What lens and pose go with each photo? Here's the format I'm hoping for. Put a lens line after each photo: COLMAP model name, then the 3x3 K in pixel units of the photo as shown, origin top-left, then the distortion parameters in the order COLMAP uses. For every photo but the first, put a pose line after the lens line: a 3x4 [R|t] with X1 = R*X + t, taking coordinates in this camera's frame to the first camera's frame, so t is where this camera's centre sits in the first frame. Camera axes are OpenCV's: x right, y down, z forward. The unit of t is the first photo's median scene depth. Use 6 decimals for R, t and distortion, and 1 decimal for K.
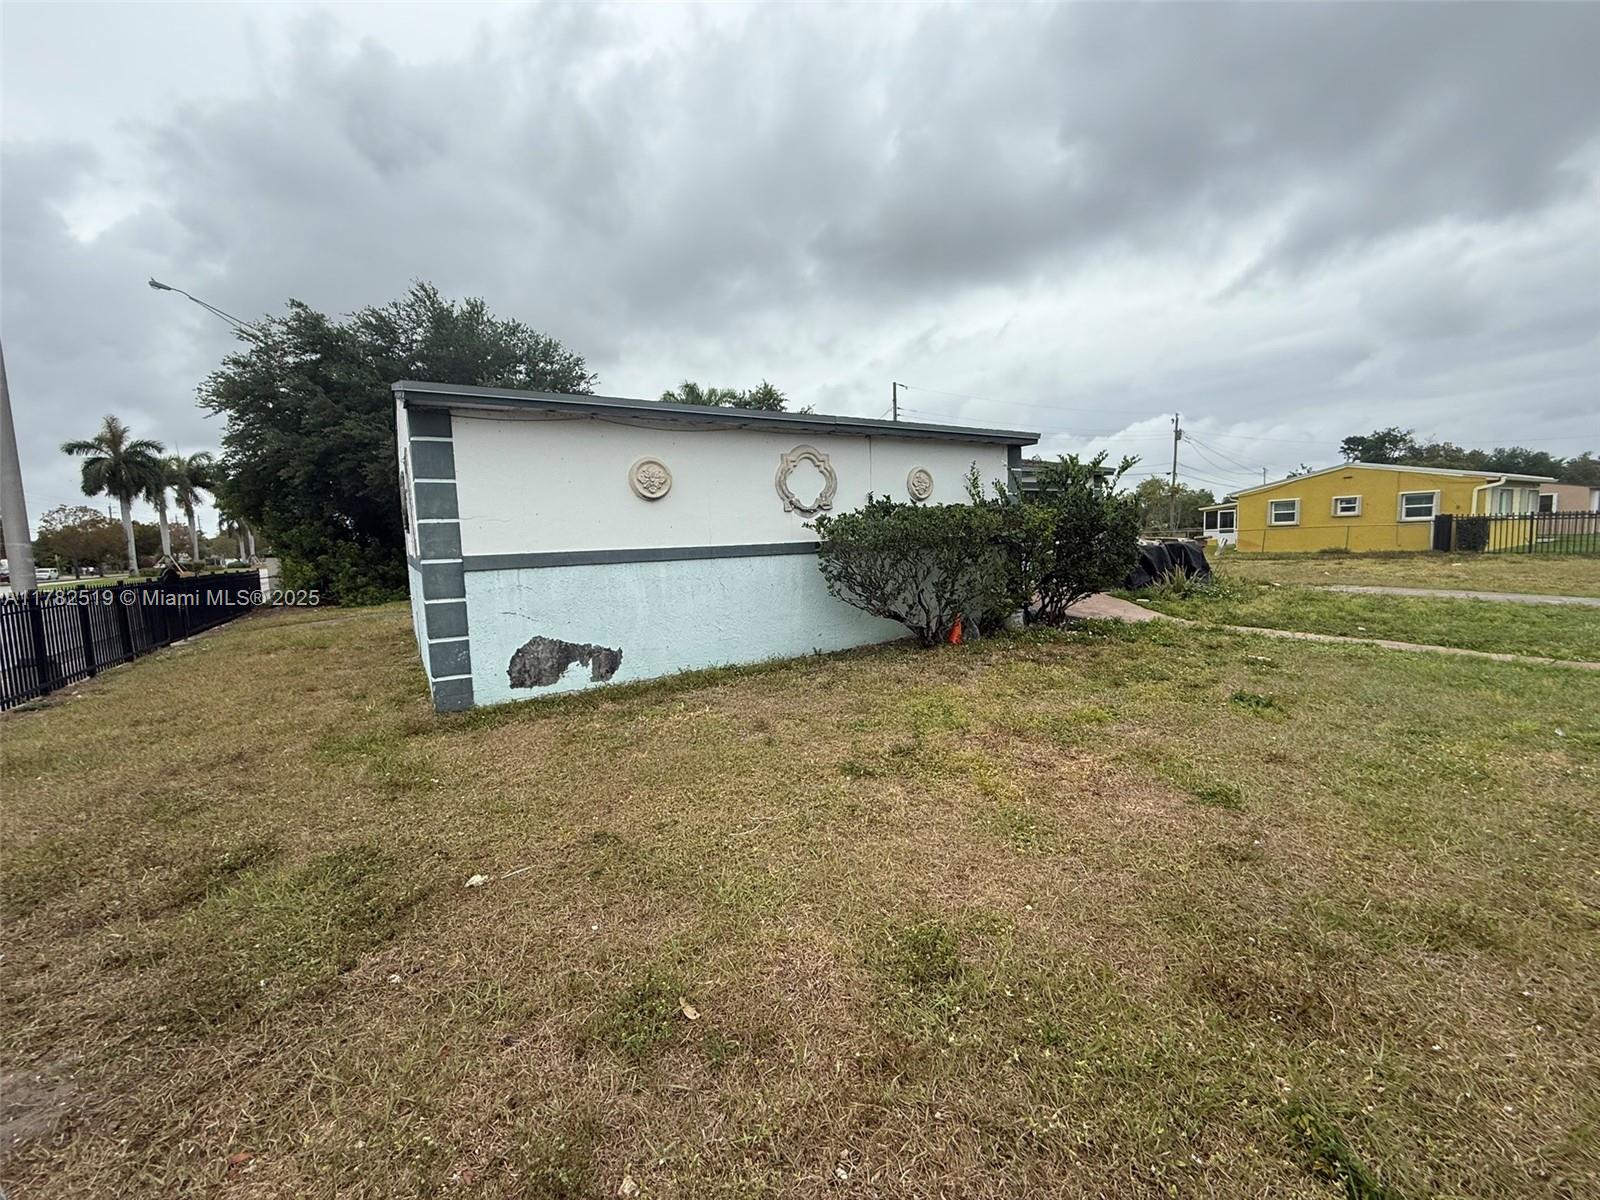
lens RADIAL K [[632.8, 0, 795.4], [0, 632.8, 606.0], [0, 0, 1]] dist [0.000346, 0.000084]
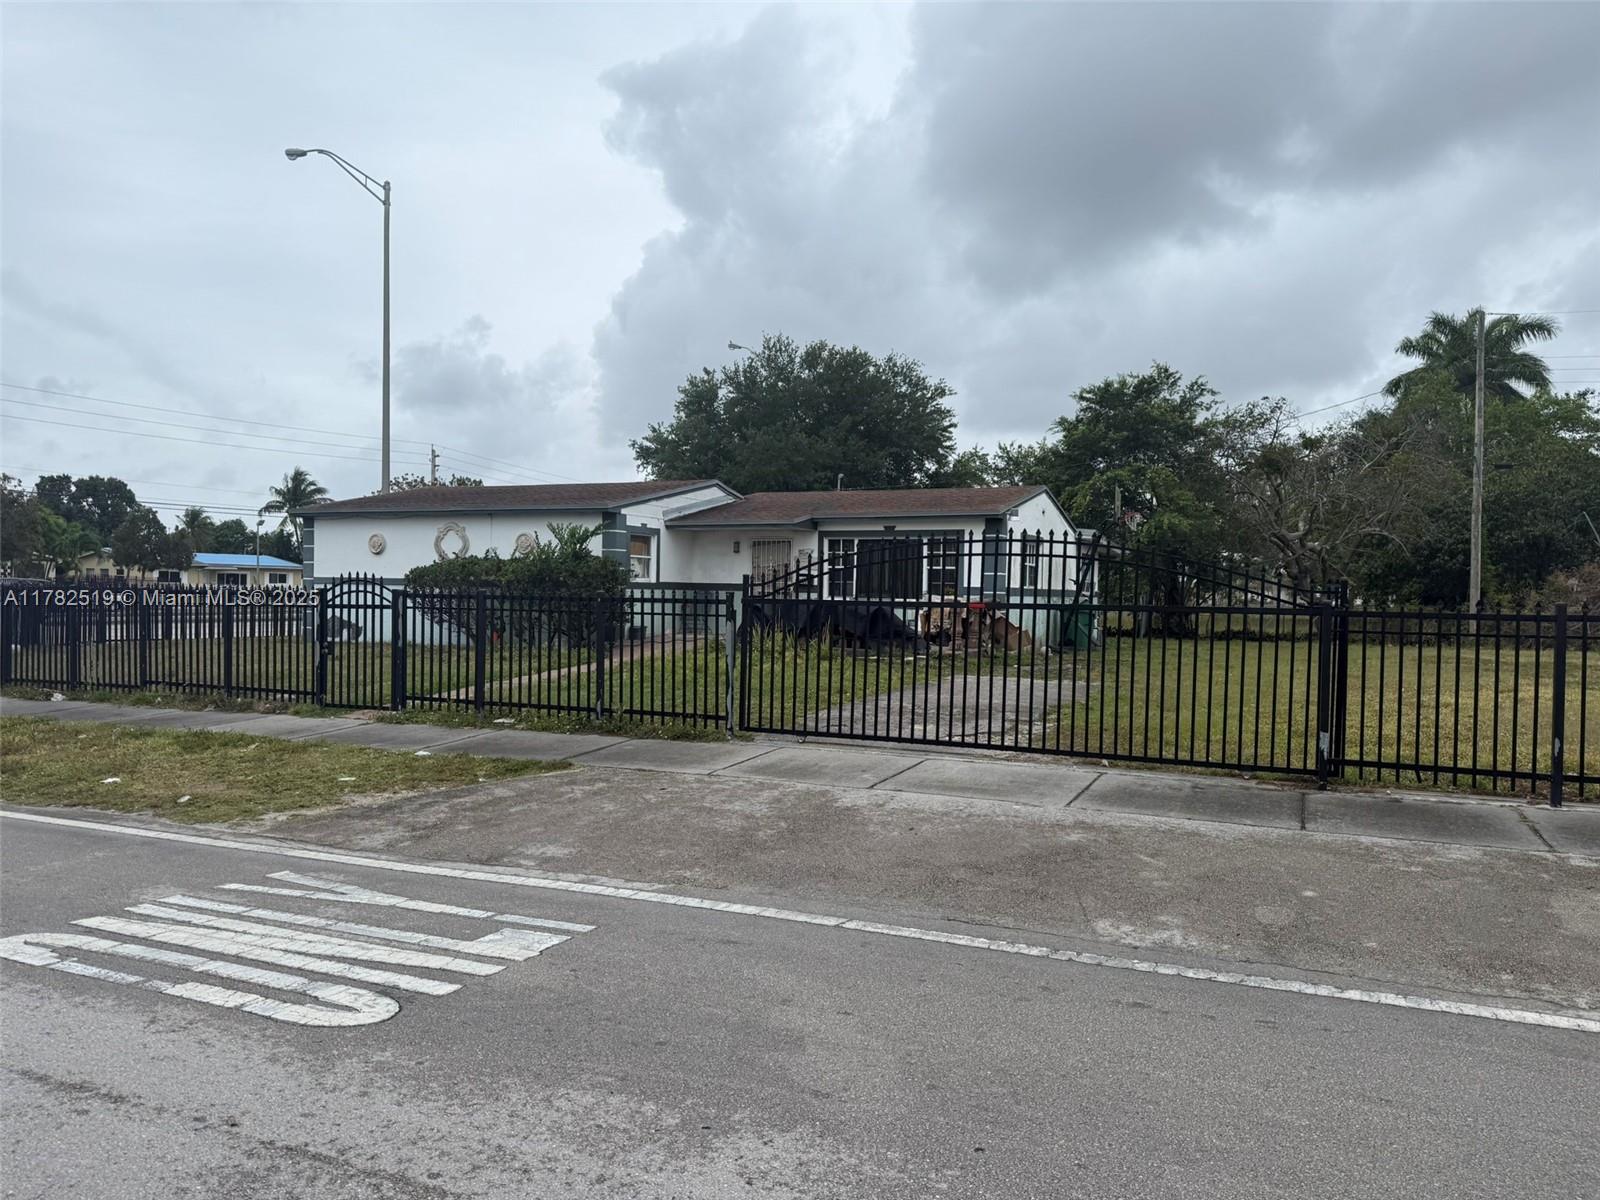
lens RADIAL K [[1108.9, 0, 796.5], [0, 1108.9, 599.8], [0, 0, 1]] dist [0.110106, -0.140724]
pose [[0.552110, 0.051625, -0.832171, 3.063142], [-0.125174, 0.991902, -0.021513, -0.098842], [0.824321, 0.116044, 0.554101, 0.116812]]
